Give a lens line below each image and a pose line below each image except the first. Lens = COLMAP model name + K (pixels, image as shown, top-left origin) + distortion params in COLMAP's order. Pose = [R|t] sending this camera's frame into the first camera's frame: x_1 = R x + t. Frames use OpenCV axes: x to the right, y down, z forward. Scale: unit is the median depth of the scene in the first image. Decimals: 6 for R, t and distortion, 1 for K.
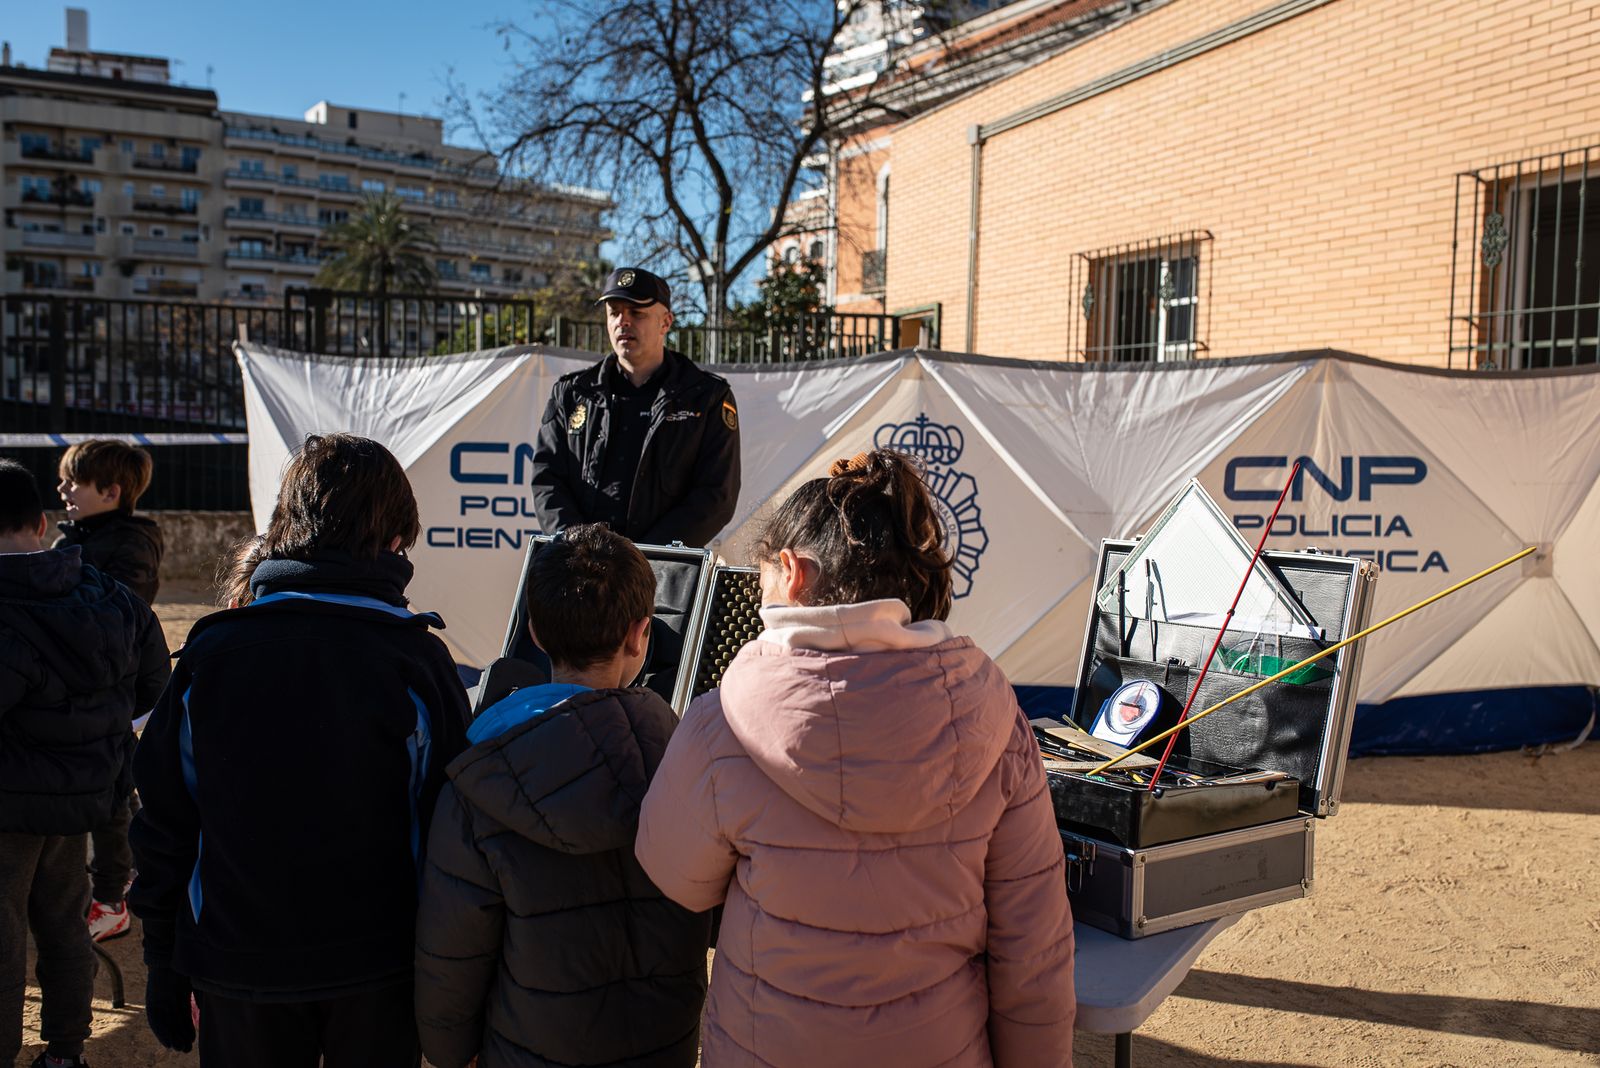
lens RADIAL K [[1510.7, 0, 800.0], [0, 1510.7, 534.0], [0, 0, 1]] dist [-0.001692, 0.000728]
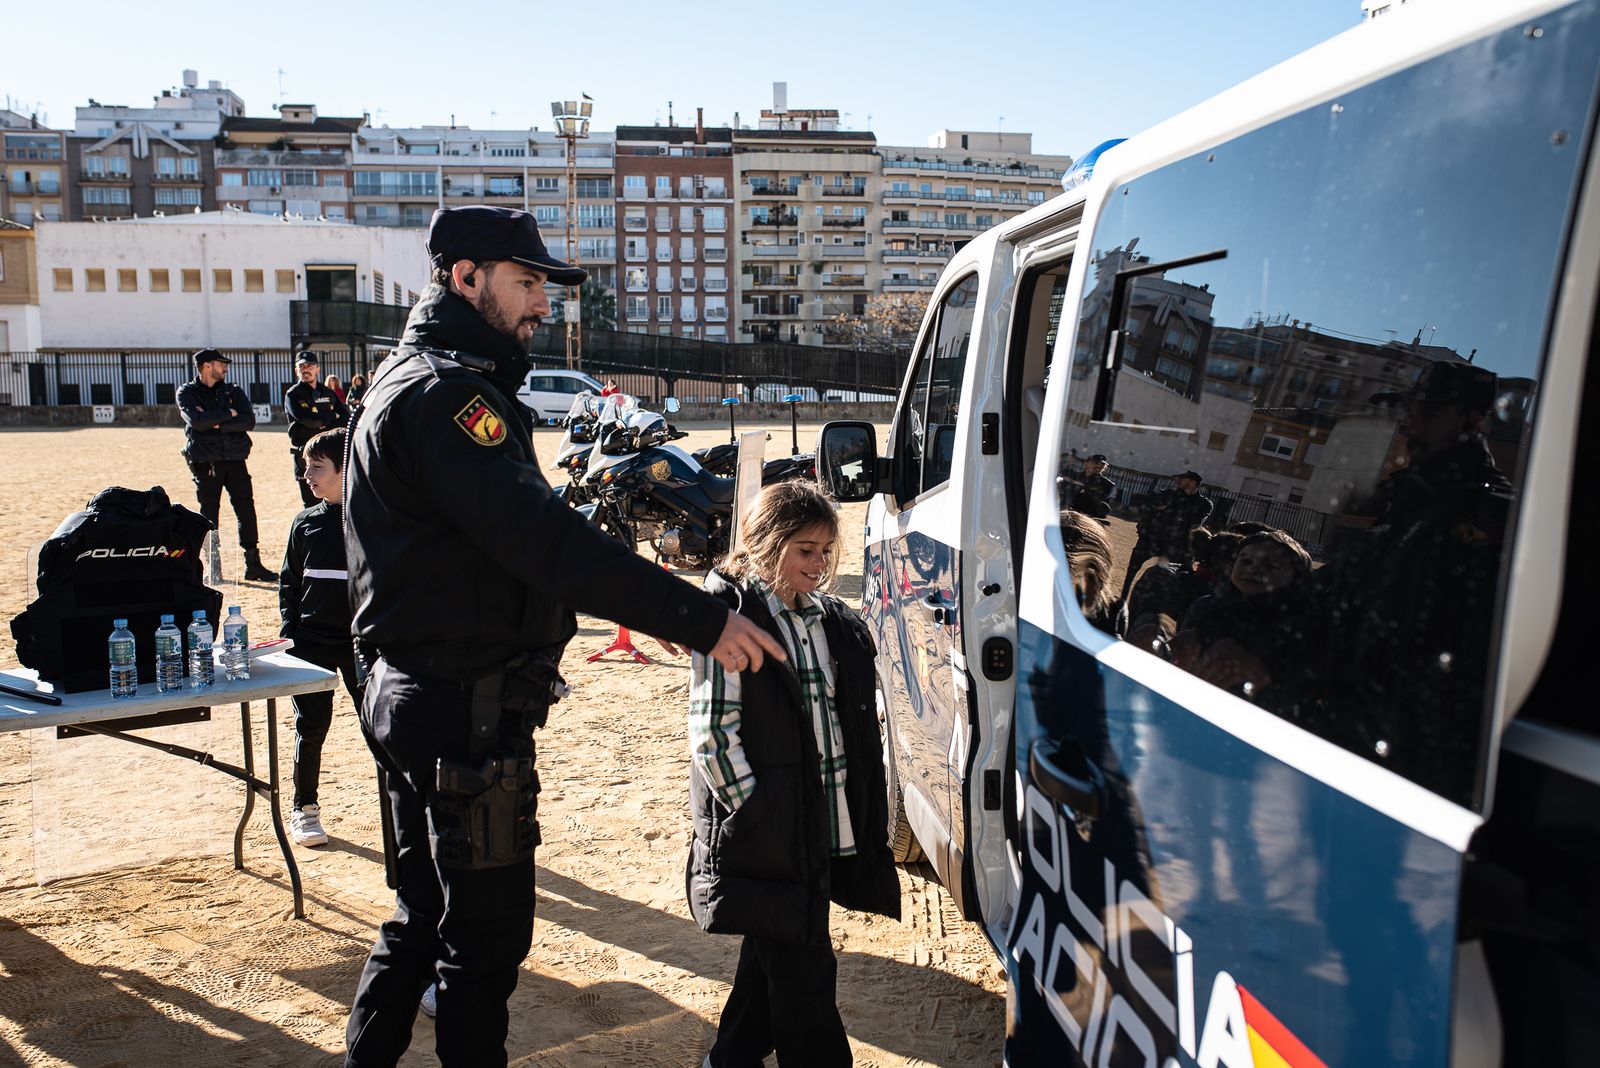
lens RADIAL K [[1510.7, 0, 800.0], [0, 1510.7, 534.0], [0, 0, 1]] dist [-0.001692, 0.000728]
pose [[0.942005, 0.009815, -0.335455, 0.013660], [0.002480, 0.999341, 0.036204, 0.021315], [0.335589, -0.034936, 0.941360, -0.340445]]
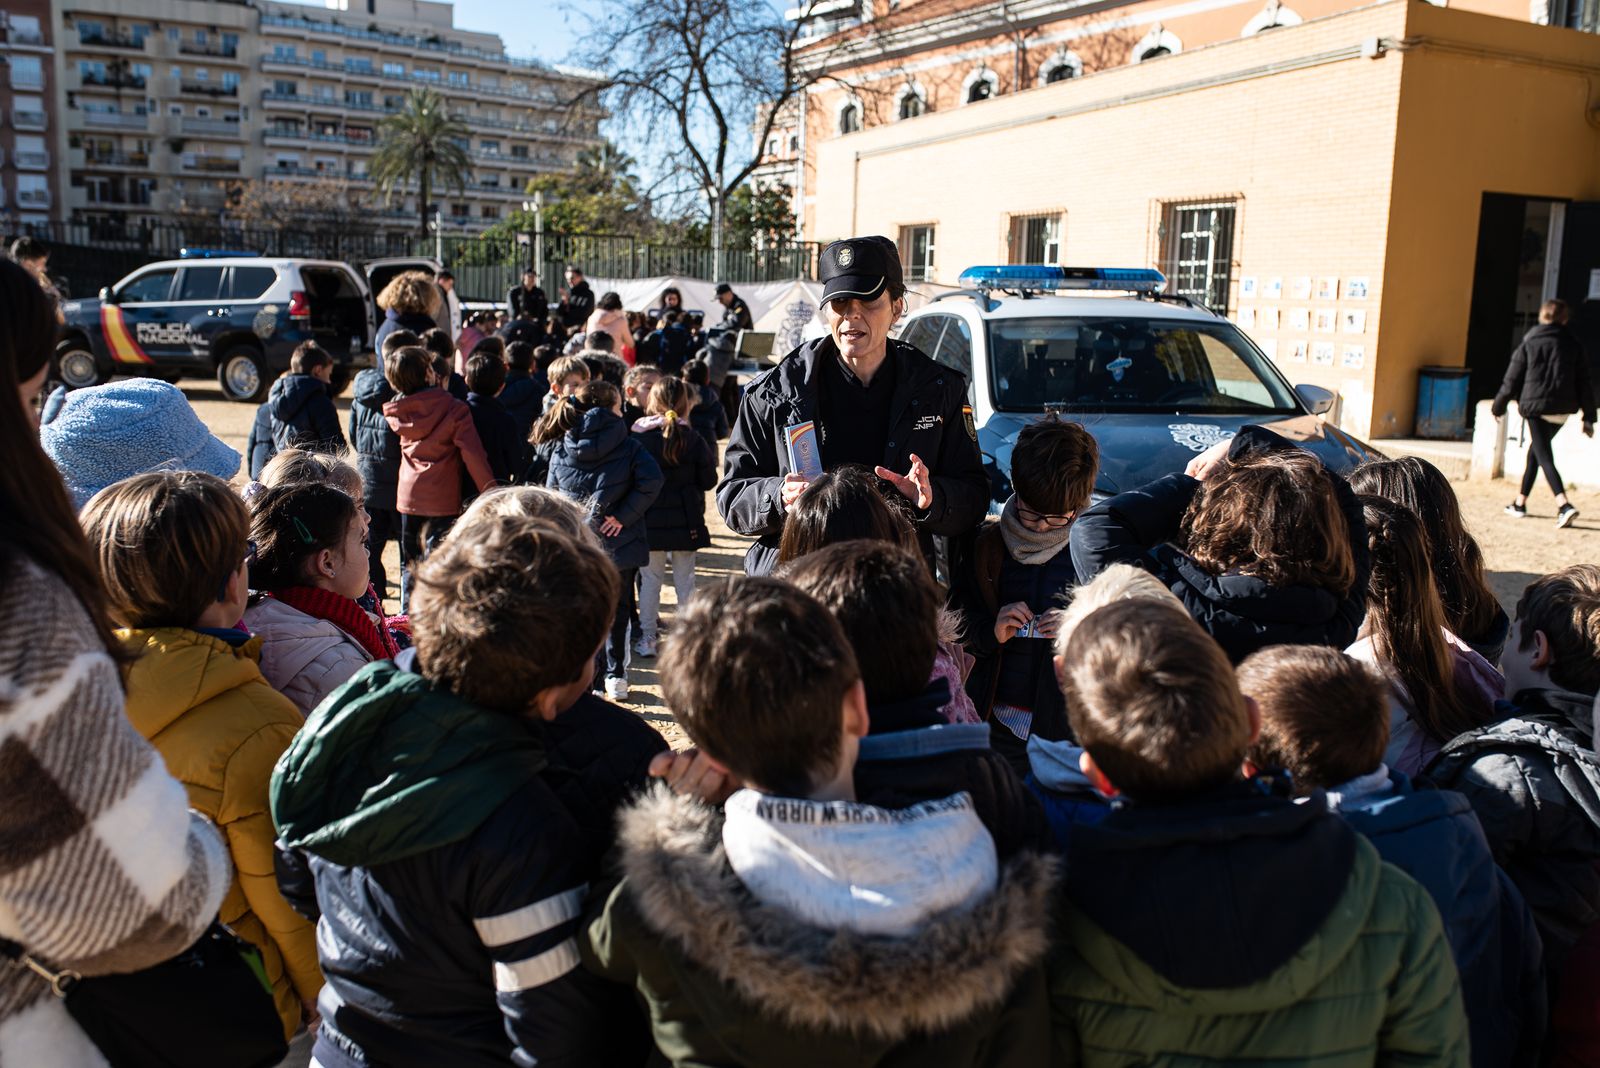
lens RADIAL K [[1510.7, 0, 800.0], [0, 1510.7, 534.0], [0, 0, 1]] dist [-0.001692, 0.000728]
pose [[0.999945, 0.004314, 0.009596, 0.003205], [-0.005144, 0.996087, 0.088227, 0.007916], [-0.009177, -0.088271, 0.996054, -0.134734]]
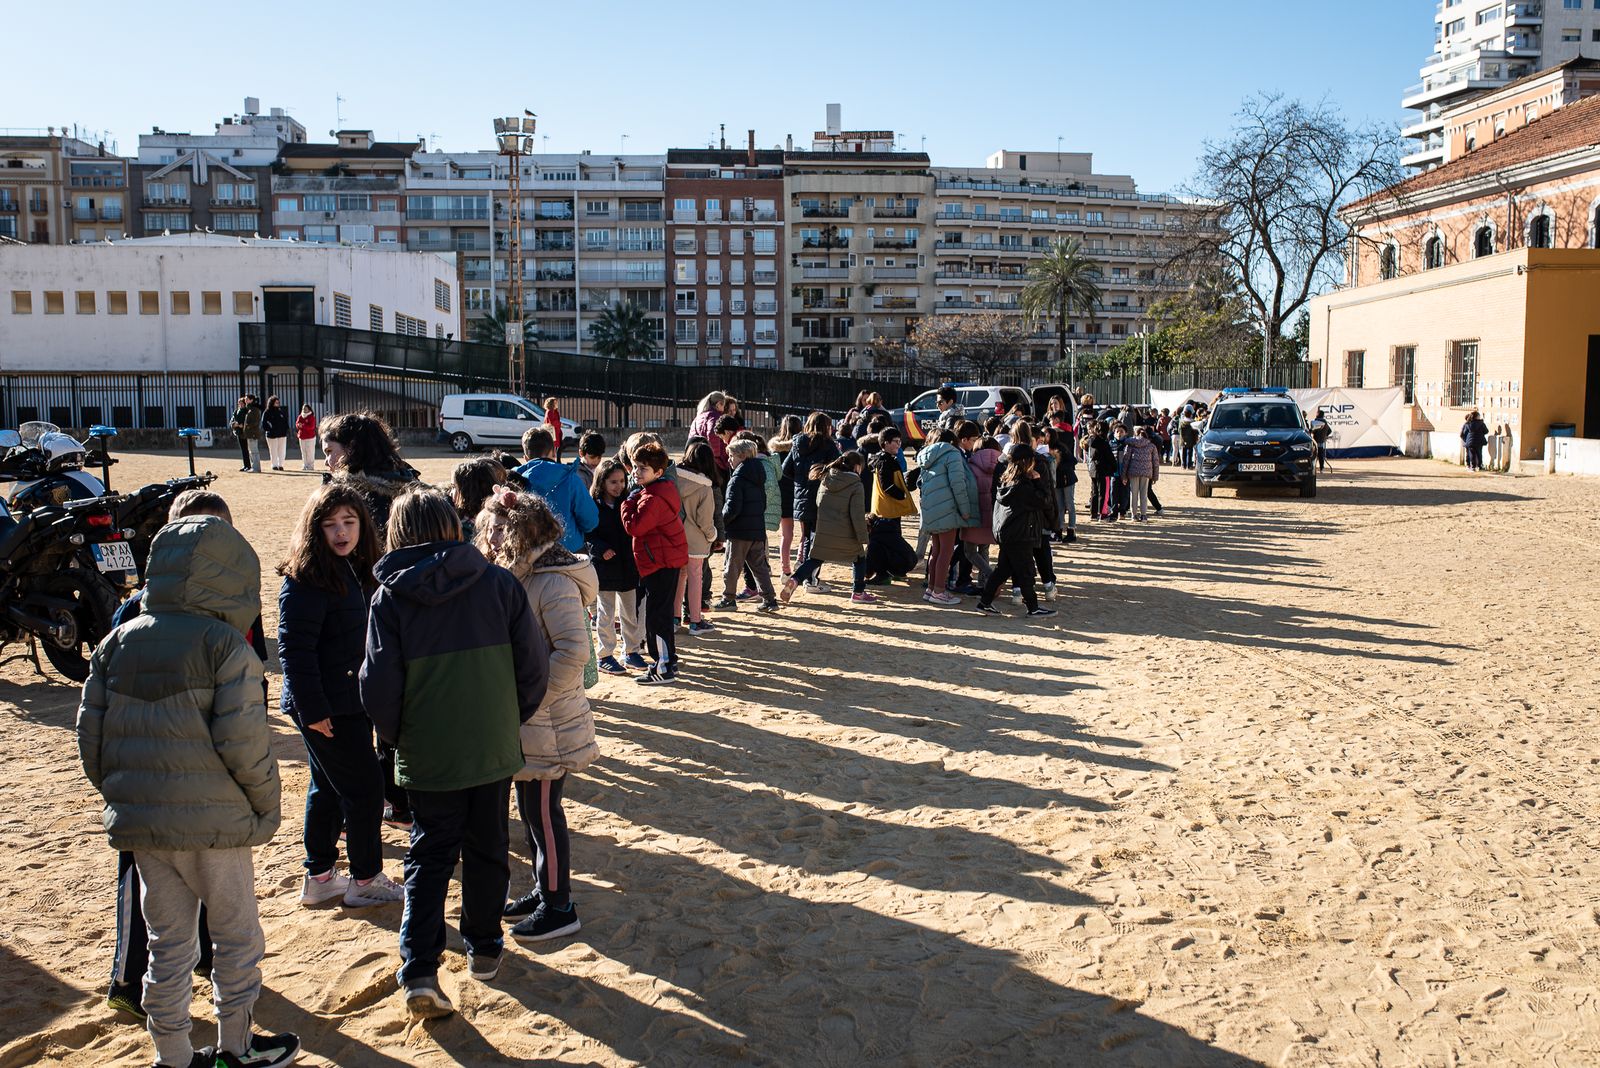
lens RADIAL K [[1510.7, 0, 800.0], [0, 1510.7, 534.0], [0, 0, 1]] dist [-0.001692, 0.000728]
pose [[0.919693, 0.011125, -0.392481, 0.044676], [-0.003146, 0.999775, 0.020966, 0.019820], [0.392626, -0.018047, 0.919521, -0.309085]]
